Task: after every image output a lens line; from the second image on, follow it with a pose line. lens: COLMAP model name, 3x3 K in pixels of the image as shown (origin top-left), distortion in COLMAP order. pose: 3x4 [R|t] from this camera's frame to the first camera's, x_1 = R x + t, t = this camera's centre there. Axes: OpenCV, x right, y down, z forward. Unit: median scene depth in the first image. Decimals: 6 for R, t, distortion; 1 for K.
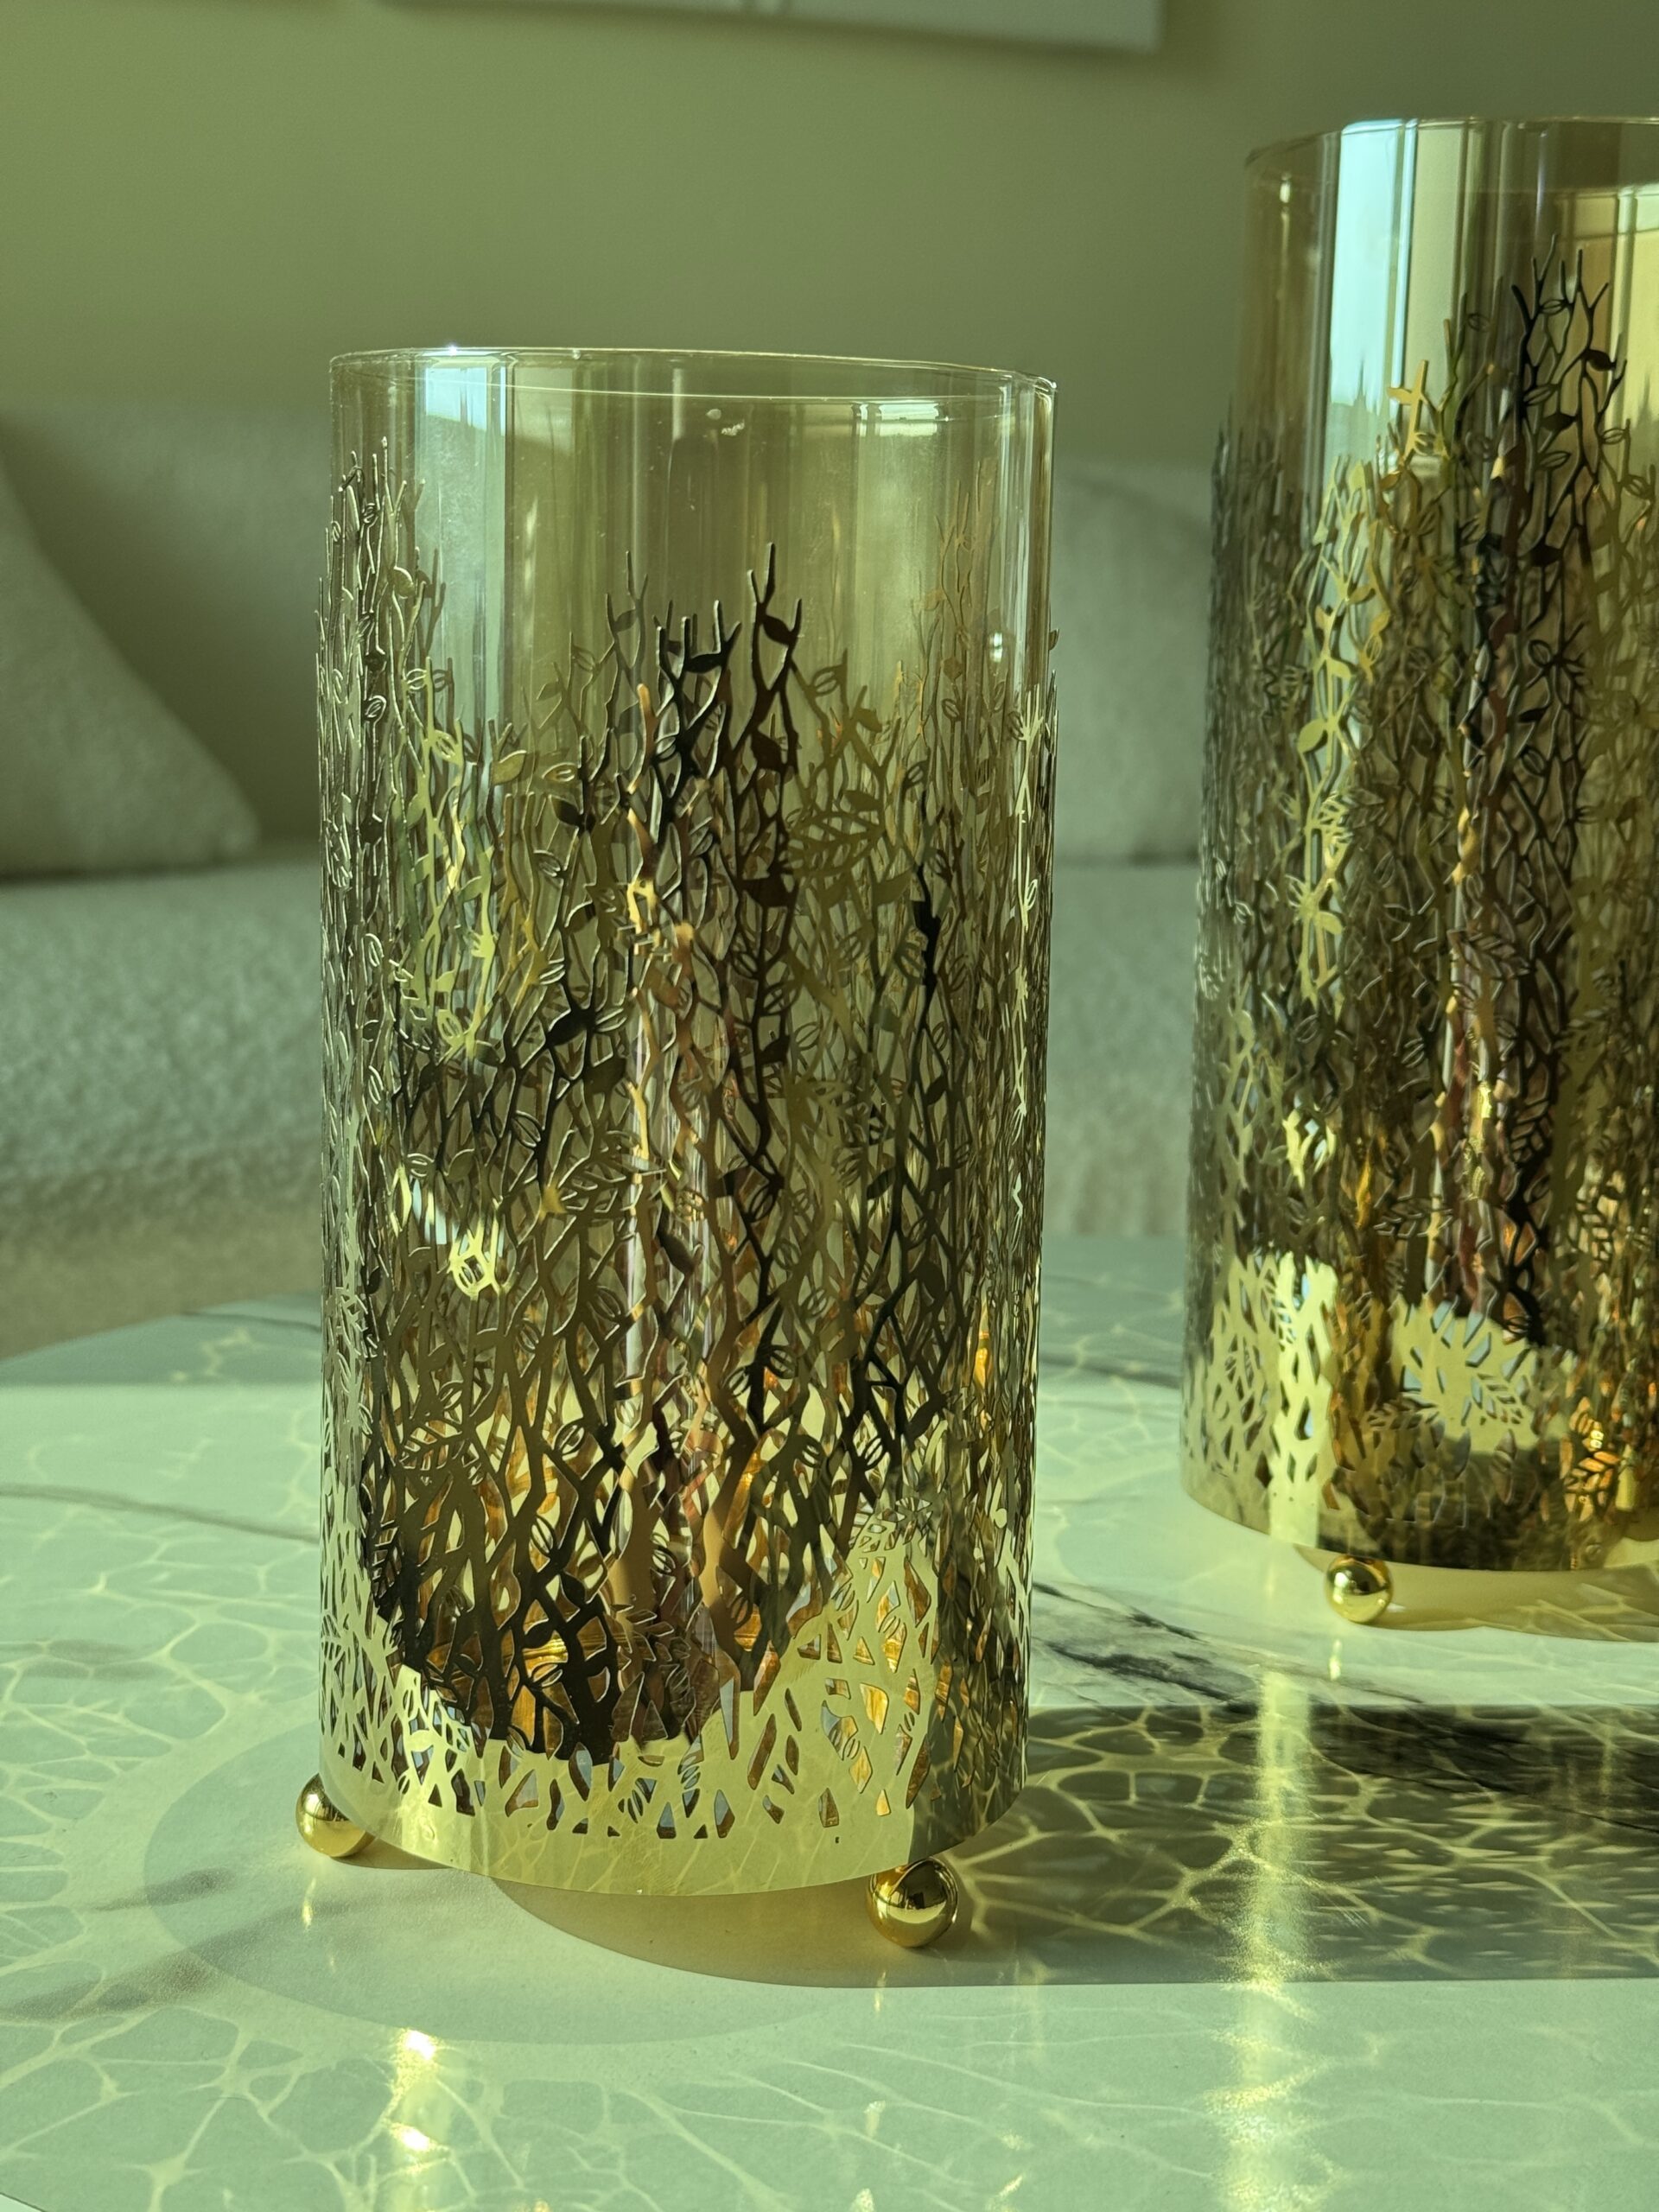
lens RADIAL K [[3126.1, 0, 839.3], [0, 3126.1, 1100.5], [0, 0, 1]] dist [0.178920, -0.388904]
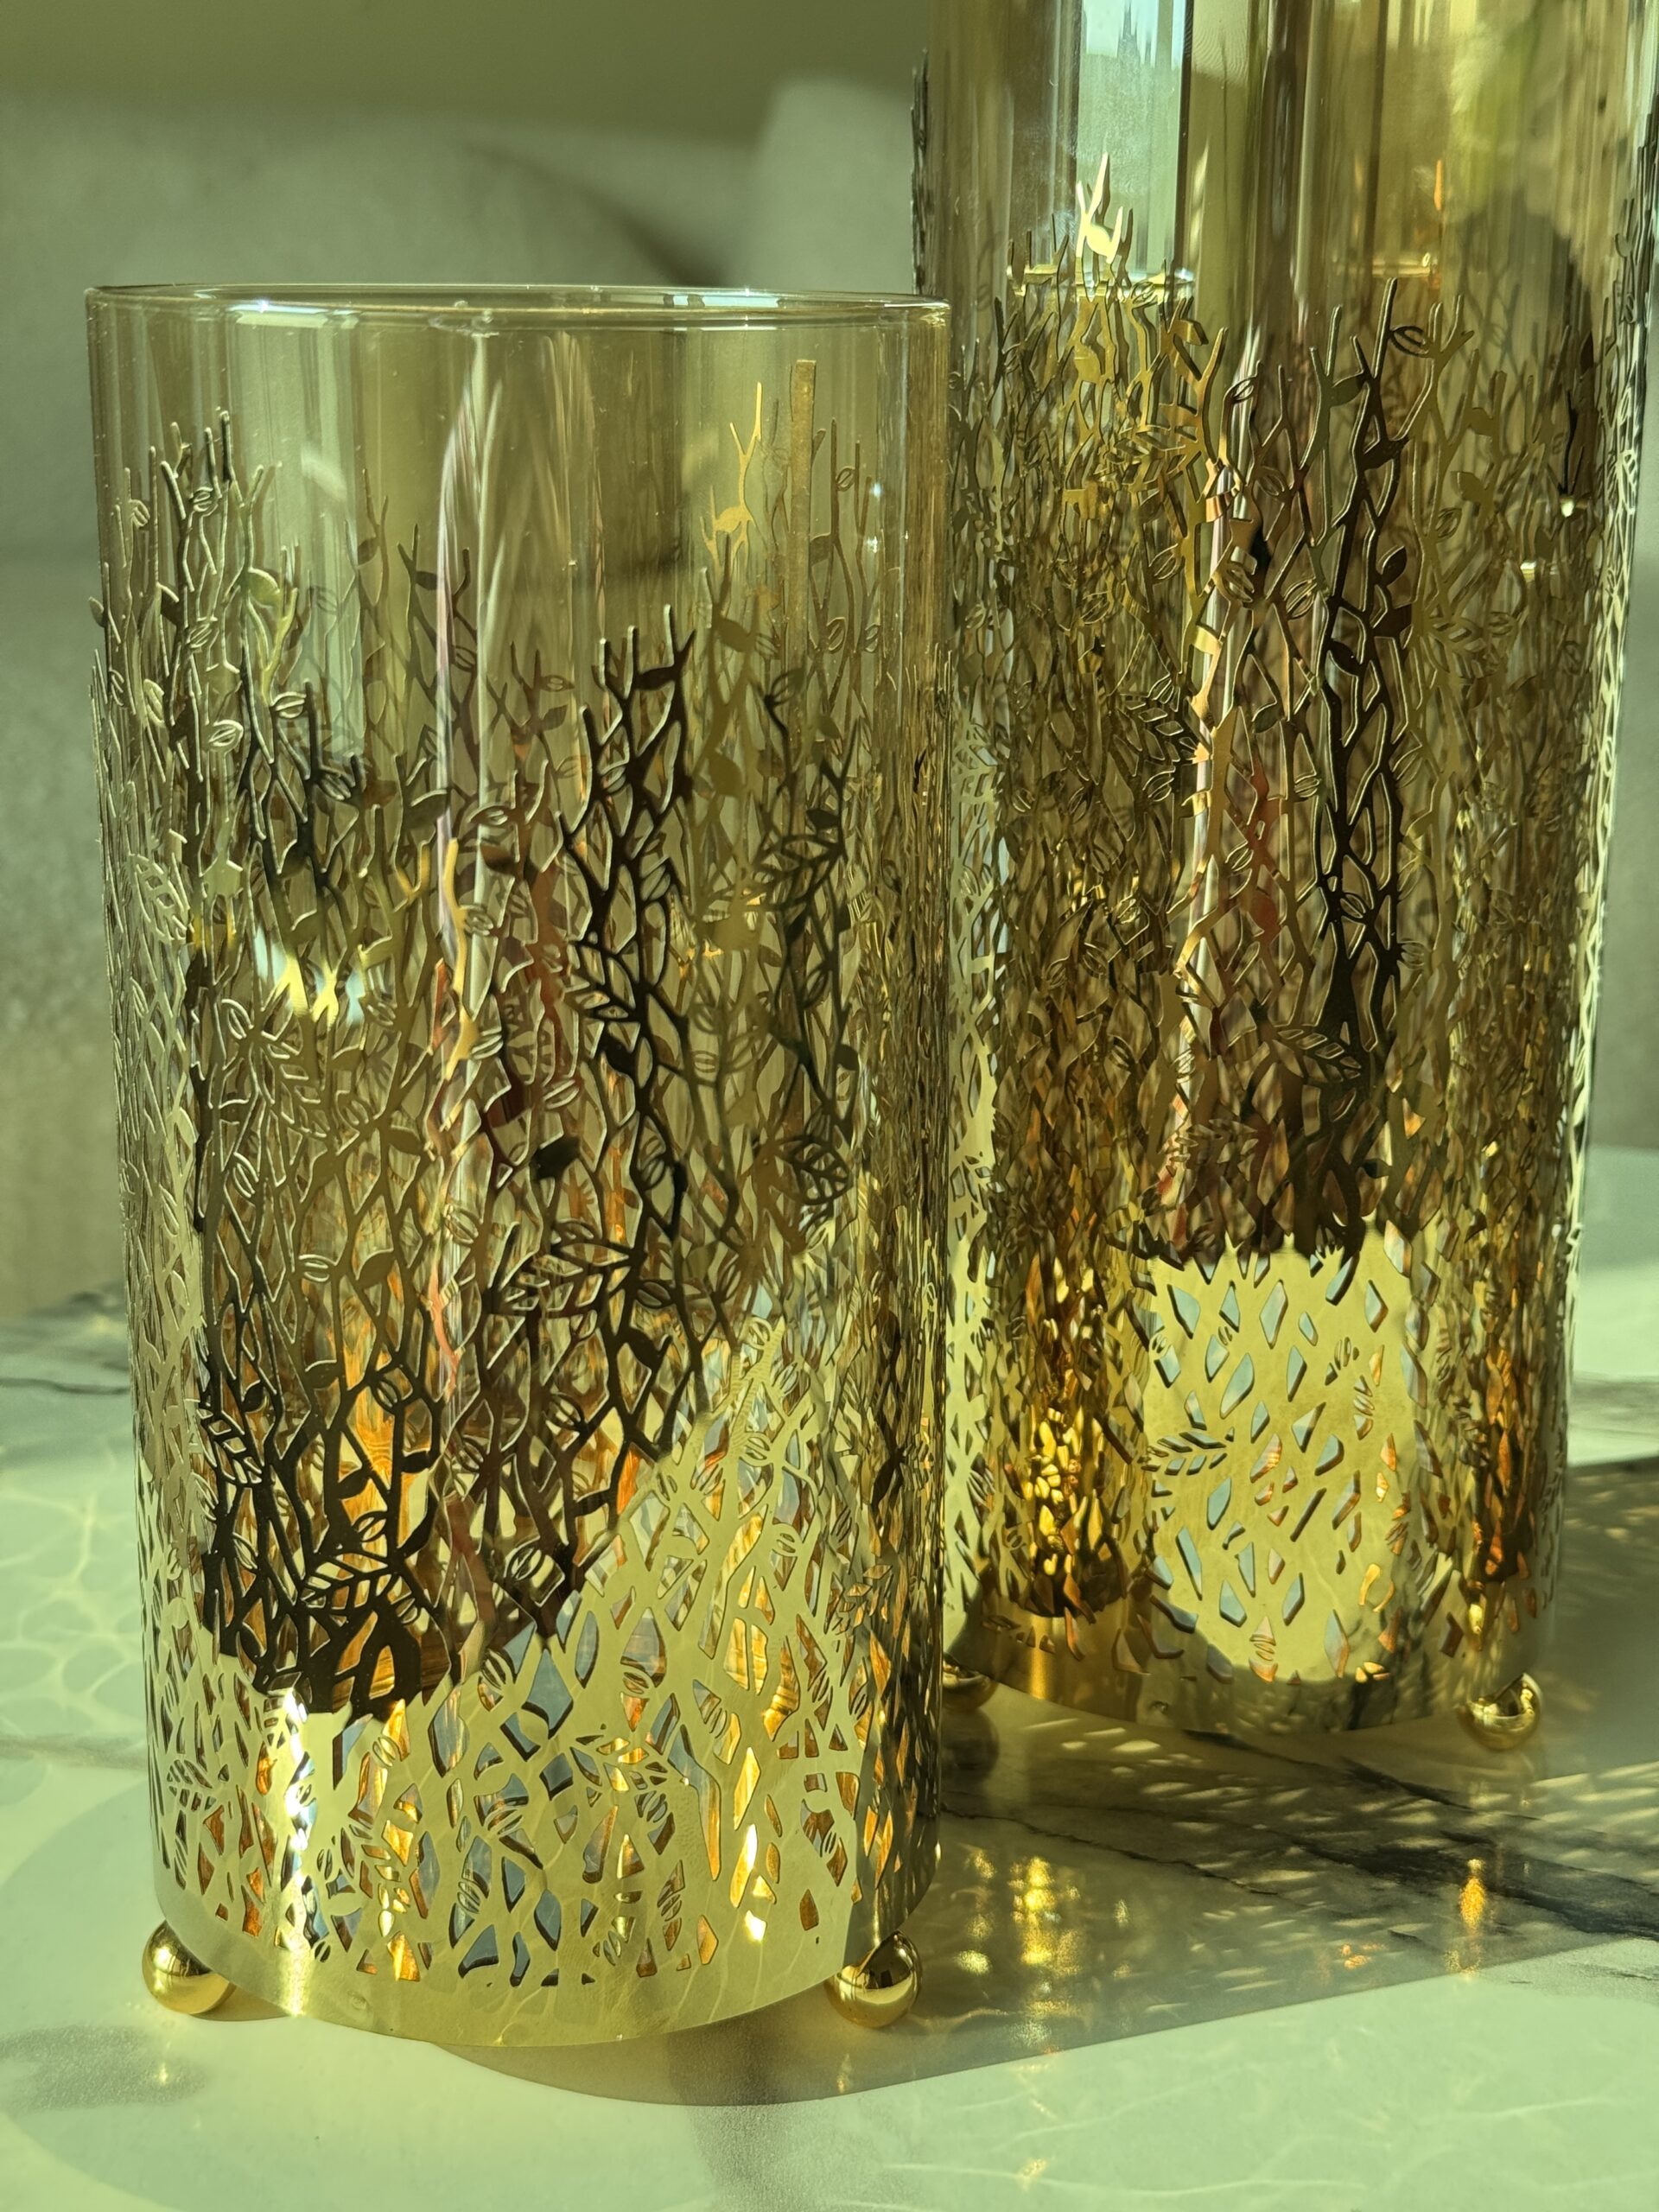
lens RADIAL K [[3126.1, 0, 839.3], [0, 3126.1, 1100.5], [0, 0, 1]] dist [0.178920, -0.388904]
pose [[0.964465, -0.090254, 0.248318, -0.202878], [0.062627, 0.991155, 0.117005, -0.114409], [-0.256682, -0.097296, 0.961586, 0.146358]]
